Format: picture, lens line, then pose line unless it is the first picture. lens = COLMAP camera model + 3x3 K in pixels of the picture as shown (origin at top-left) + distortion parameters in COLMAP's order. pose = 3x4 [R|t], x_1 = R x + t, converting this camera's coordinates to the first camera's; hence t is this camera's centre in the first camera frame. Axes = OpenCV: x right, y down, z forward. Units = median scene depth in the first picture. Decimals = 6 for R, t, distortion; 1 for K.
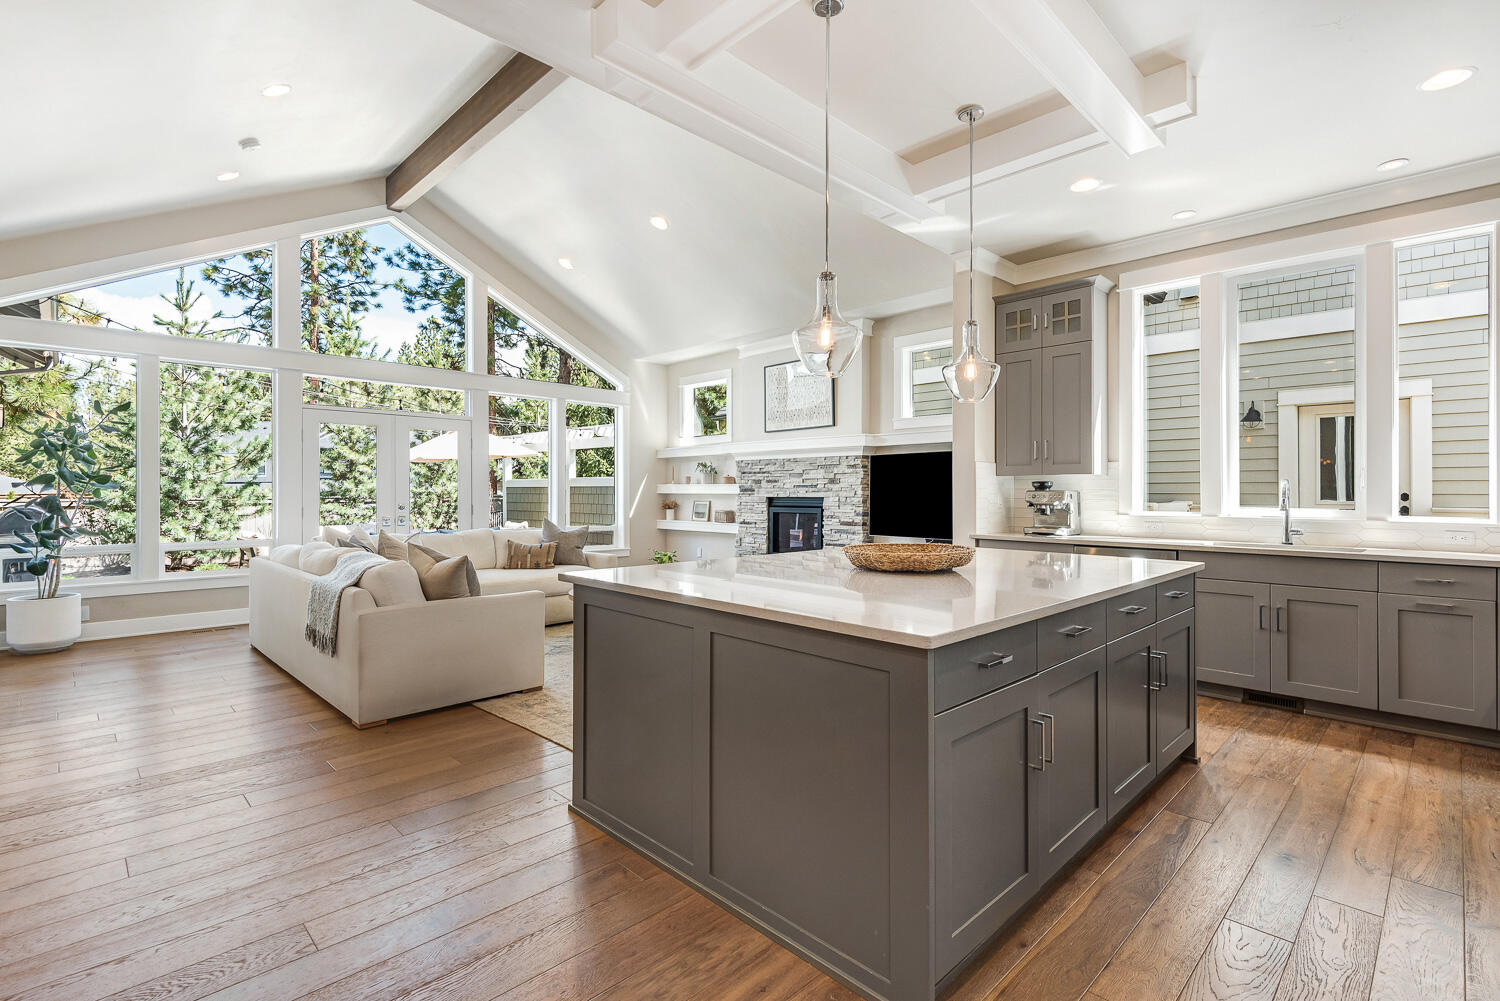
lens RADIAL K [[698.6, 0, 750.8], [0, 698.6, 495.1], [0, 0, 1]] dist [0.037494, -0.024006]
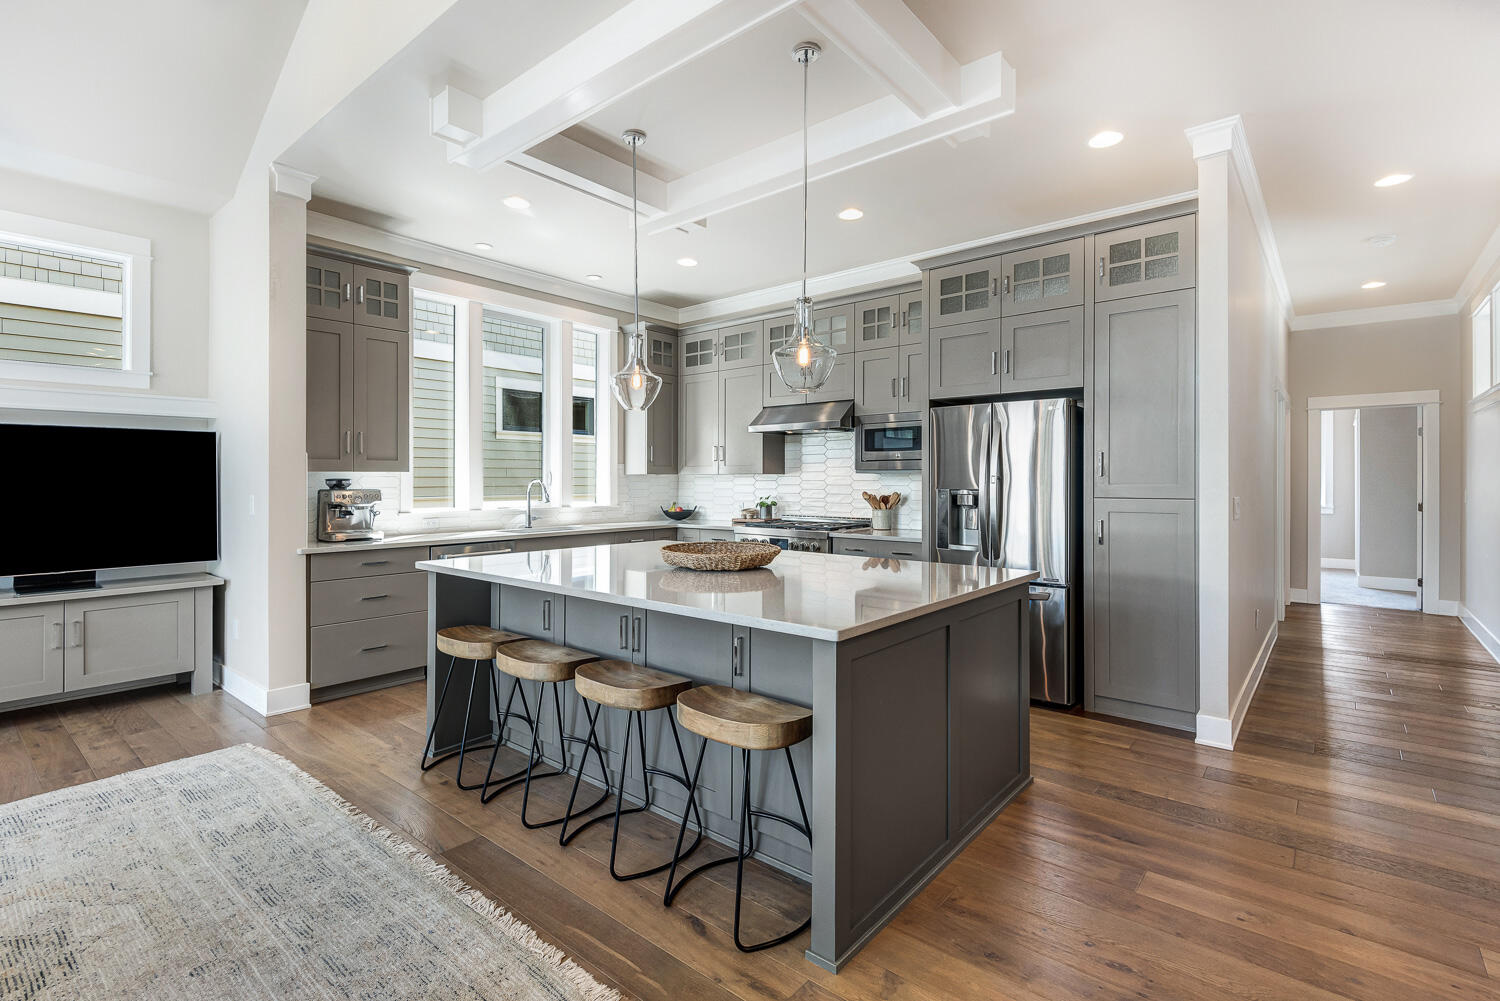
lens RADIAL K [[696.8, 0, 750.2], [0, 696.8, 480.4], [0, 0, 1]] dist [0.025401, -0.011757]
pose [[-0.091520, -0.004104, 0.995795, -0.333370], [0.004211, 0.999981, 0.004508, -0.013549], [-0.995794, 0.004606, -0.091501, 0.407240]]
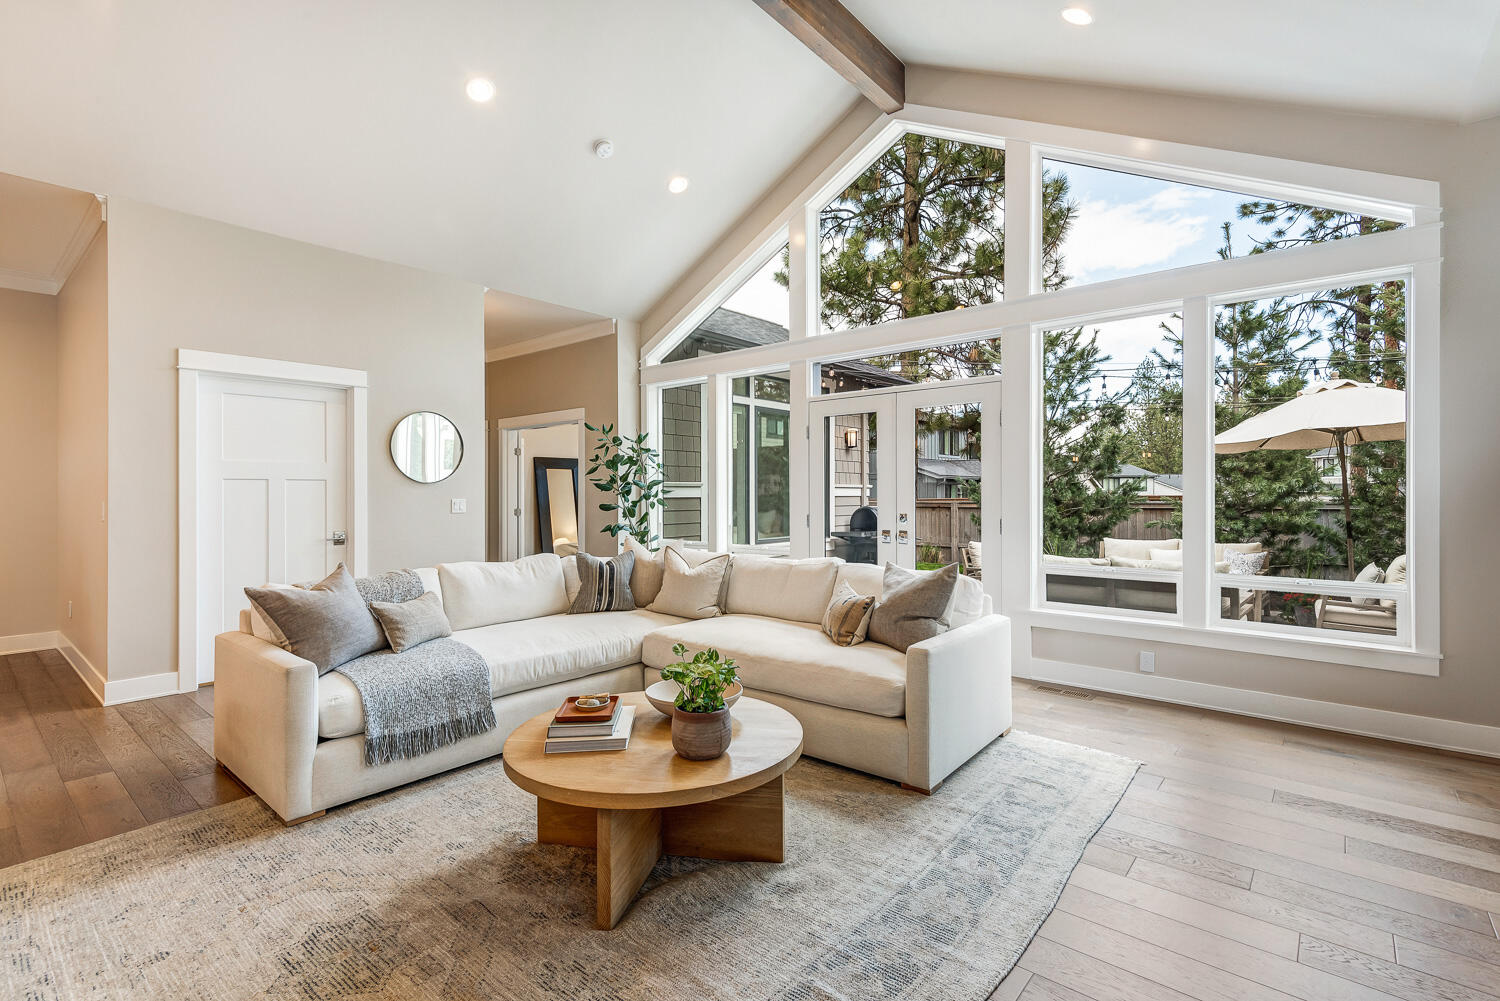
lens RADIAL K [[689.8, 0, 746.9], [0, 689.8, 491.9], [0, 0, 1]] dist [0.039910, -0.025540]
pose [[0.081399, -0.002235, -0.996679, 0.194111], [-0.001242, 0.999996, -0.002344, -0.008602], [0.996681, 0.001429, 0.081396, 0.764220]]
